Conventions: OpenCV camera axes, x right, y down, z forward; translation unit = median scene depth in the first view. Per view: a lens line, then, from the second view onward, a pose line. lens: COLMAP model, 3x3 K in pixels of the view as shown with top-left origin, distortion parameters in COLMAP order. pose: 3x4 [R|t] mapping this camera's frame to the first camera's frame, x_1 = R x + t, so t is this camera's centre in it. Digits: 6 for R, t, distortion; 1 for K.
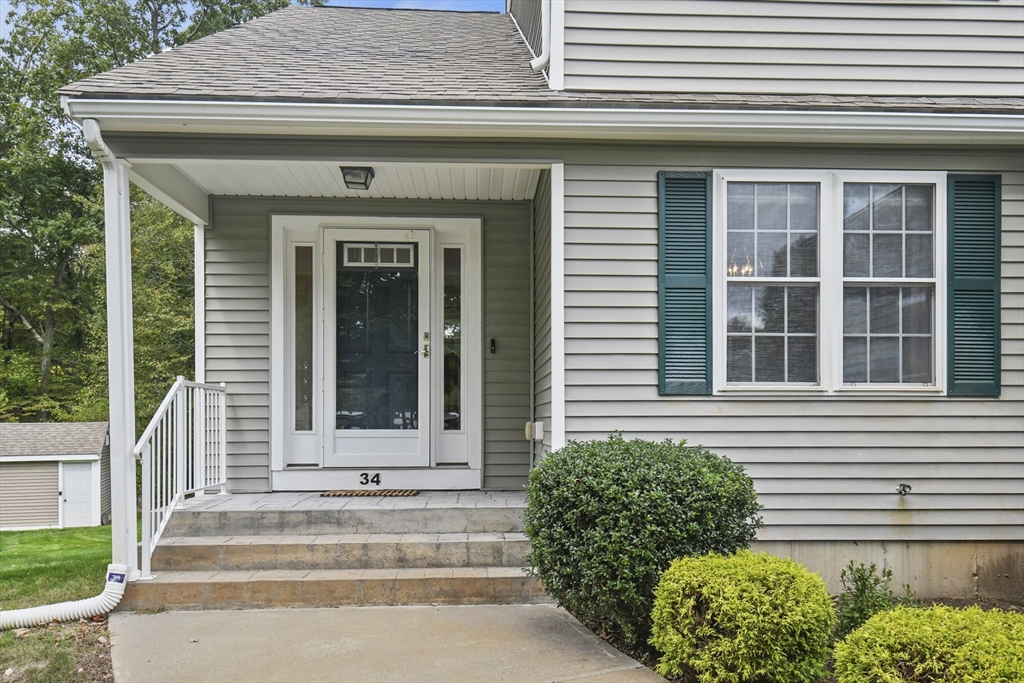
lens RADIAL K [[820.0, 0, 512.0], [0, 820.0, 408.3], [0, 0, 1]] dist [0.036034, -0.004449]
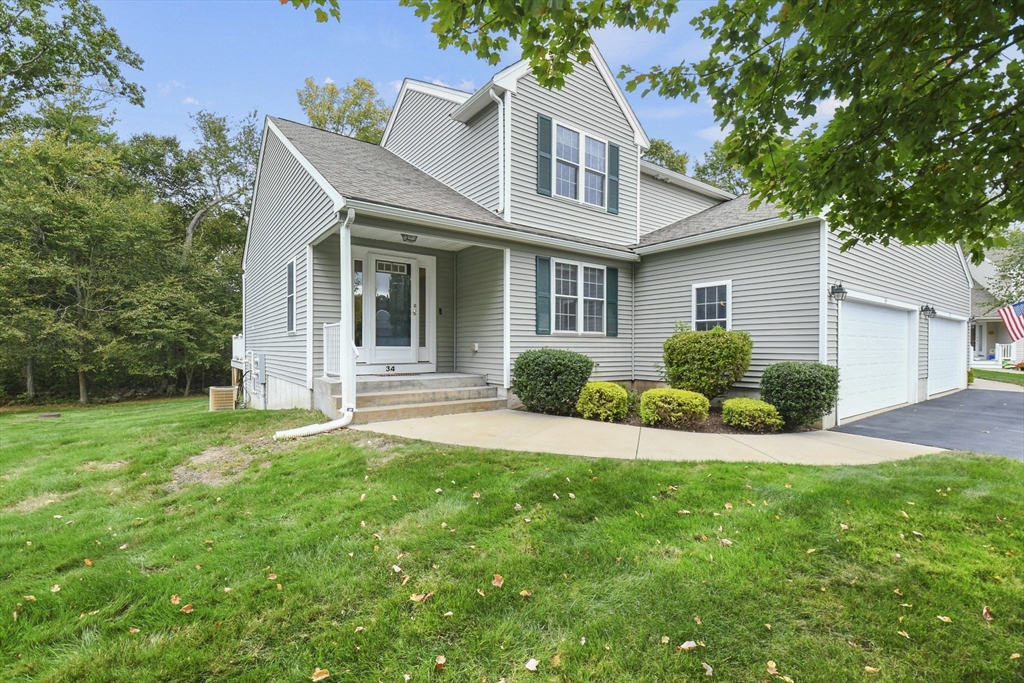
lens RADIAL K [[445.5, 0, 506.5], [0, 445.5, 346.0], [0, 0, 1]] dist [0.002002, -0.000578]
pose [[0.840591, 0.005014, 0.541648, -0.724132], [-0.012561, 0.999869, 0.010238, 0.010747], [-0.541525, -0.015409, 0.840543, -0.238751]]
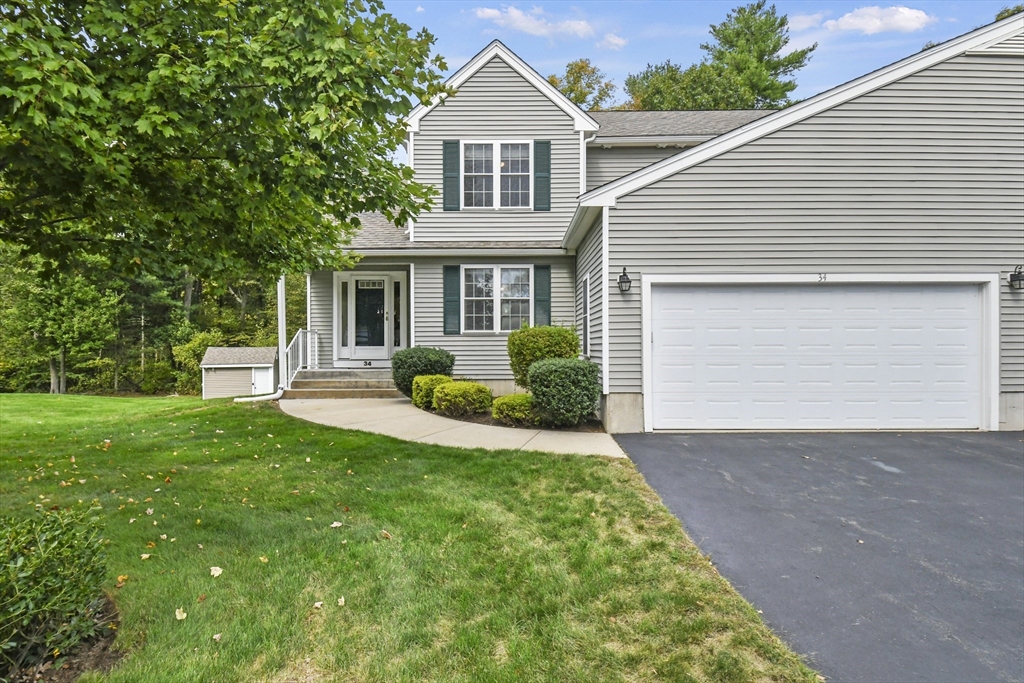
lens RADIAL K [[539.8, 0, 512.0], [0, 539.8, 341.5], [0, 0, 1]] dist [0.018183, 0.000058]
pose [[0.999010, -0.004655, -0.044237, 0.527333], [0.004905, 0.999973, 0.005545, 0.002559], [0.044210, -0.005757, 0.999006, -1.090649]]
